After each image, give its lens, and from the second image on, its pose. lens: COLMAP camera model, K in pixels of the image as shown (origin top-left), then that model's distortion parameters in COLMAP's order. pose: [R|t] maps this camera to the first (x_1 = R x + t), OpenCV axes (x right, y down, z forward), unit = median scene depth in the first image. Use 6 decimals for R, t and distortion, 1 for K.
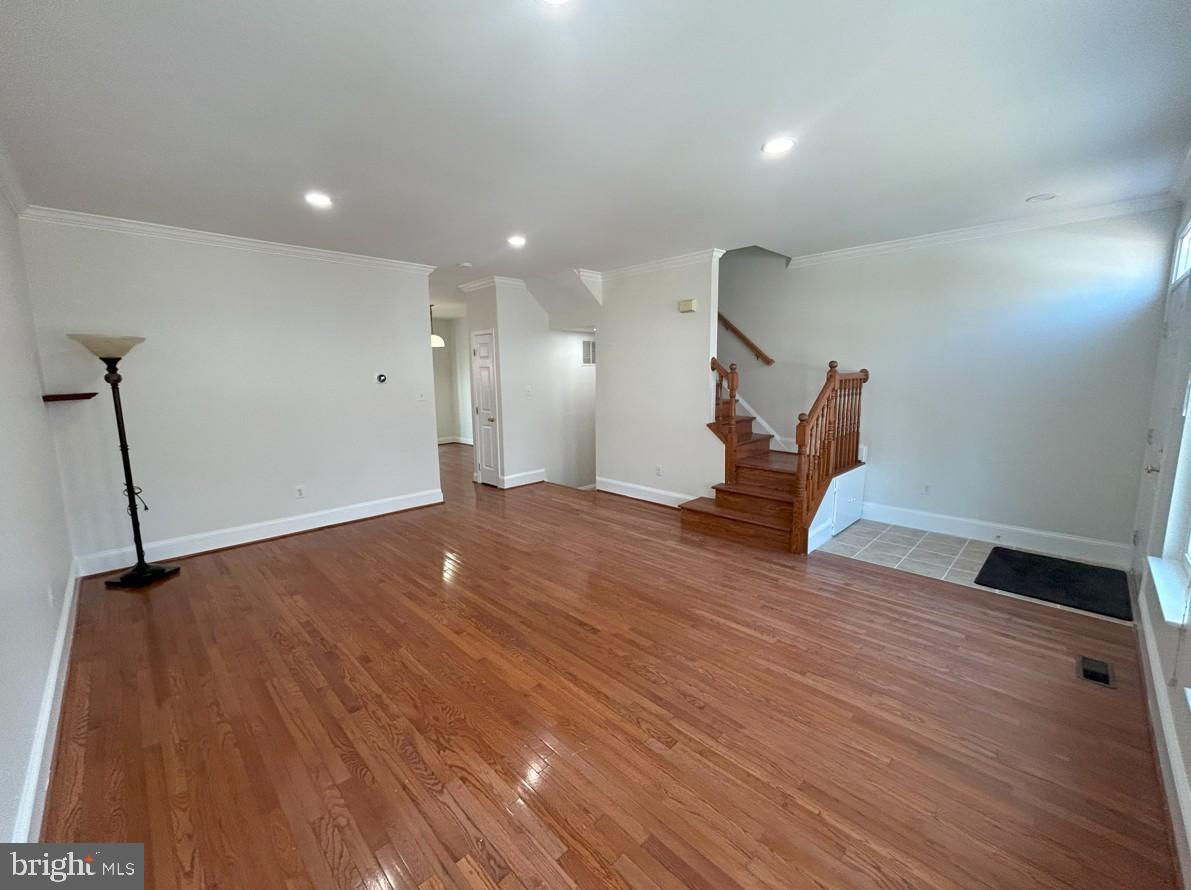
lens RADIAL K [[484.6, 0, 591.2], [0, 484.6, 447.3], [0, 0, 1]] dist [0.002131, 0.000374]
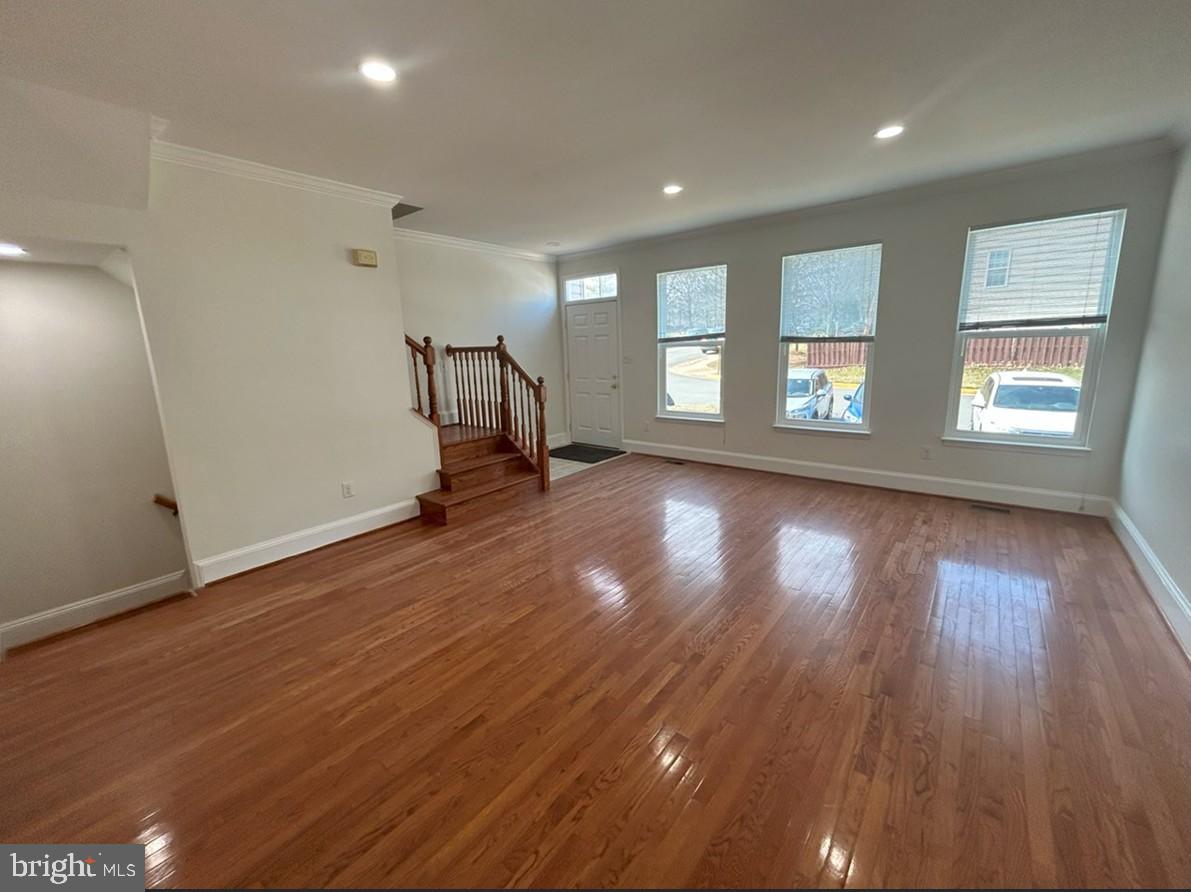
lens RADIAL K [[484.6, 0, 590.8], [0, 484.6, 438.5], [0, 0, 1]] dist [0.002131, 0.000374]
pose [[-0.114698, -0.174963, 0.977871, -0.720400], [0.188010, 0.962754, 0.194311, -0.118454], [-0.975447, 0.206137, -0.077531, 0.888061]]
